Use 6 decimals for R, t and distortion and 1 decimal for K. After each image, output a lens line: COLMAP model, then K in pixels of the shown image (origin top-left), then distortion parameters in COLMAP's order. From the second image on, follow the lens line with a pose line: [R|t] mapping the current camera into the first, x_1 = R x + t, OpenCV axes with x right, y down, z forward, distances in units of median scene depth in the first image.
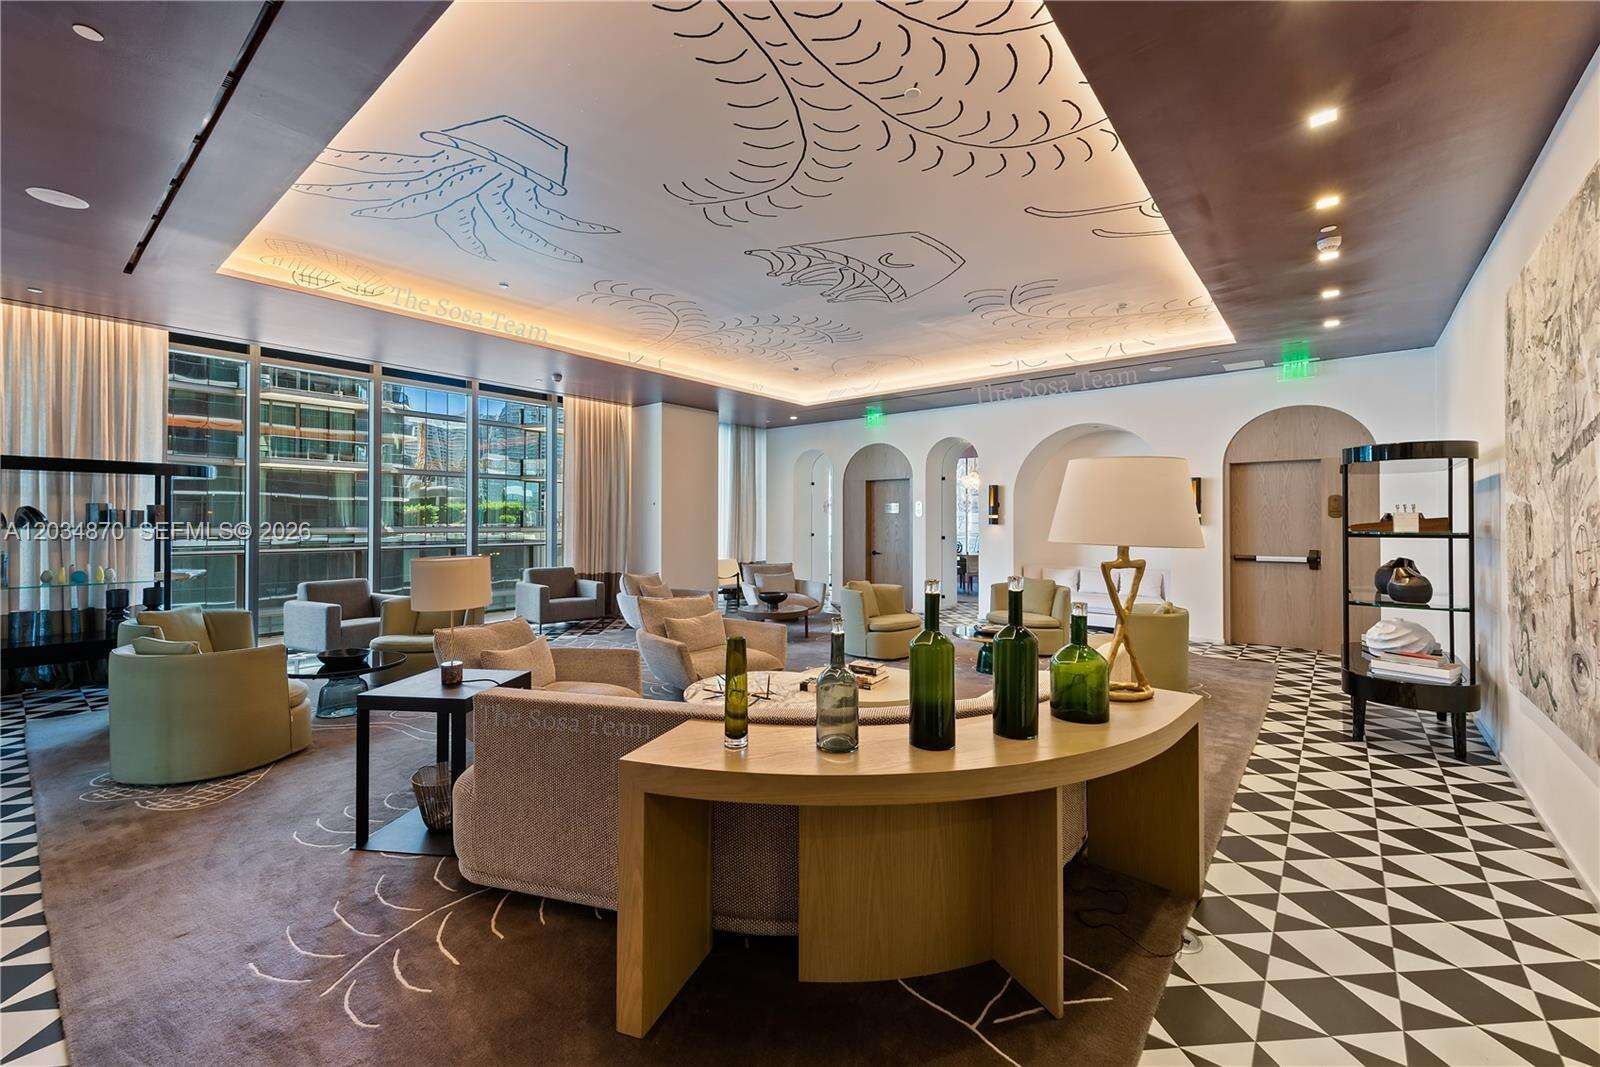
lens RADIAL K [[619.2, 0, 797.1], [0, 619.2, 522.4], [0, 0, 1]] dist [0.001881, 0.000077]
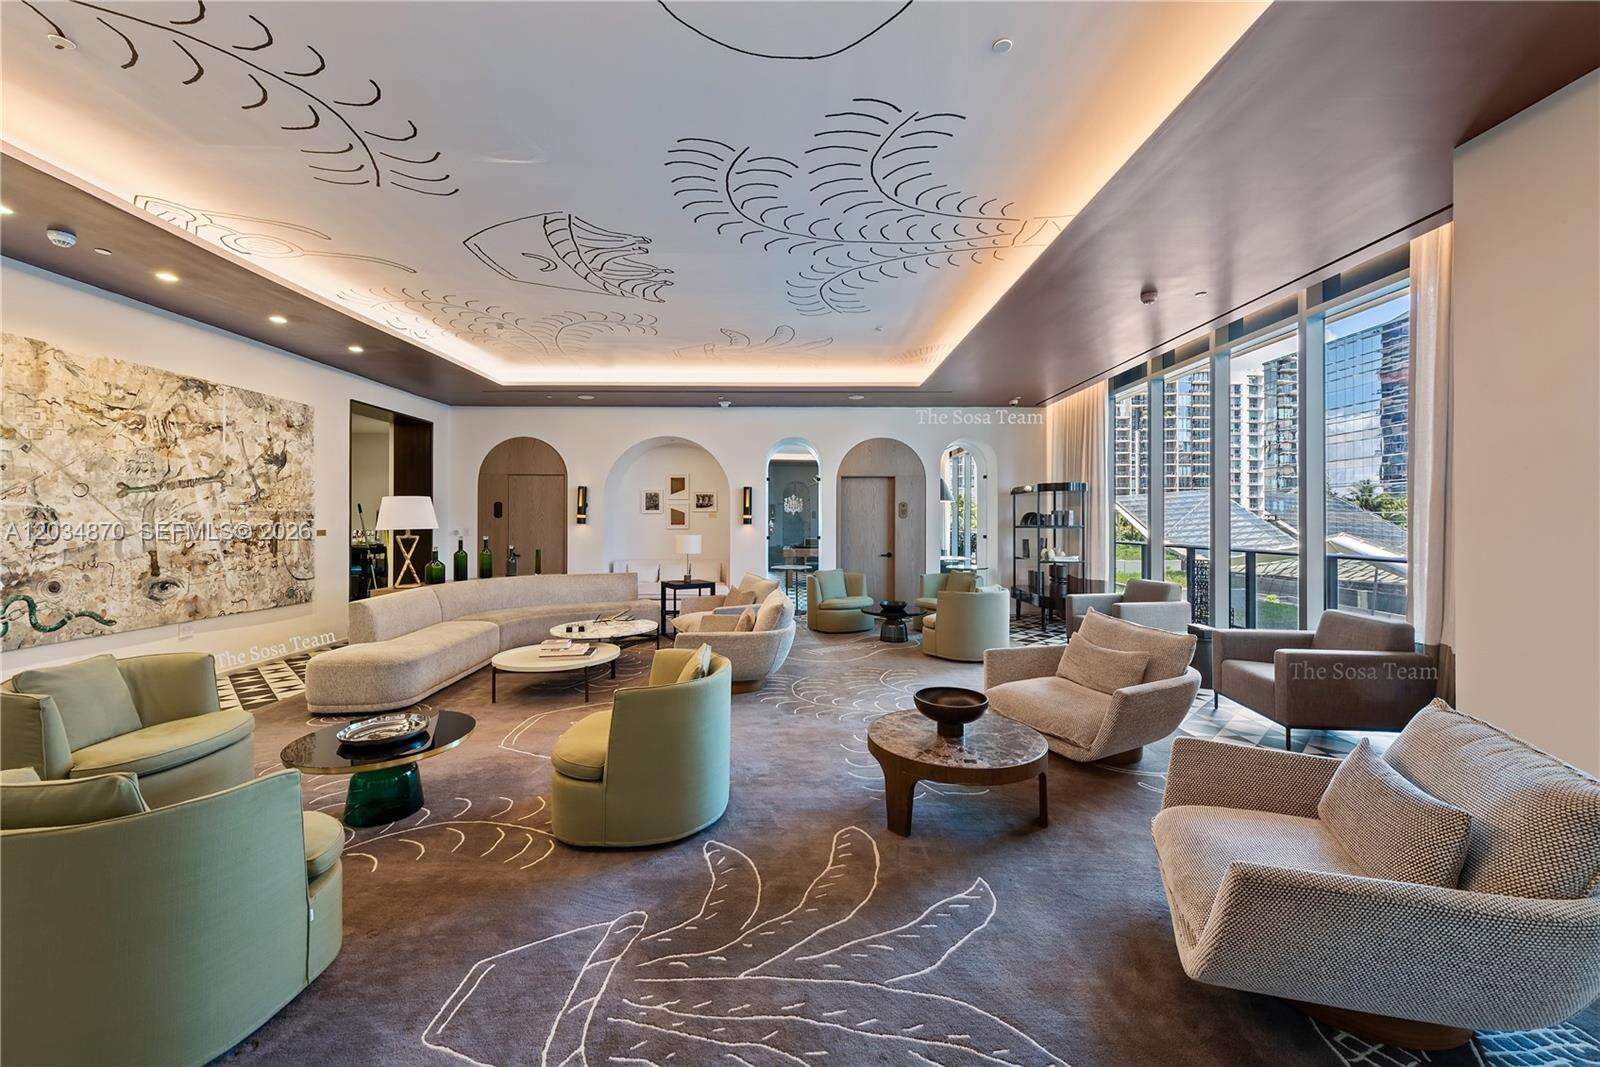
lens RADIAL K [[619.2, 0, 799.5], [0, 619.2, 526.5], [0, 0, 1]] dist [0.001881, 0.000077]
pose [[-0.755001, 0.003244, -0.655715, 0.477559], [-0.000553, 0.999984, 0.005583, 0.001633], [0.655723, 0.004578, -0.754988, 1.937947]]
